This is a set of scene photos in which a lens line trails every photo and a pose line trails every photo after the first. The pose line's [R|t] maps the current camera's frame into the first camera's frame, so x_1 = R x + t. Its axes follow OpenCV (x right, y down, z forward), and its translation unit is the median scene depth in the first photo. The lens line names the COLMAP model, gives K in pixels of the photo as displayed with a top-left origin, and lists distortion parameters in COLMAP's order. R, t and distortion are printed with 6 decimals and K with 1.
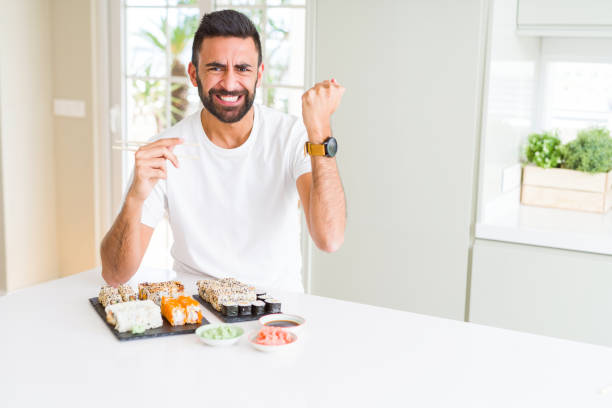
lens RADIAL K [[893.0, 0, 310.1], [0, 893.0, 189.6], [0, 0, 1]] dist [-0.111252, 0.000000]
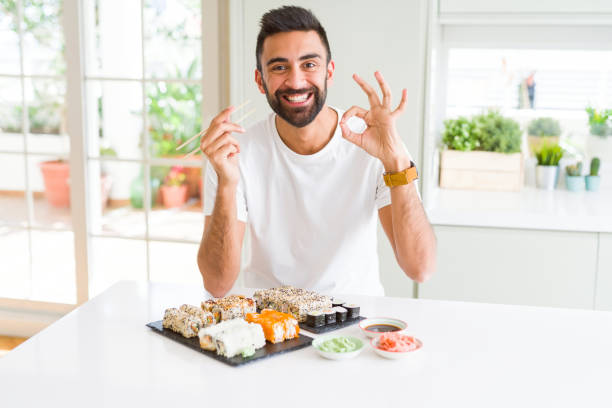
lens RADIAL K [[893.0, 0, 311.0], [0, 893.0, 194.0], [0, 0, 1]] dist [-0.111252, 0.000000]
pose [[0.955385, -0.066687, 0.287736, -0.358458], [0.060294, 0.997698, 0.031035, -0.030162], [-0.289144, -0.012301, 0.957207, 0.082389]]
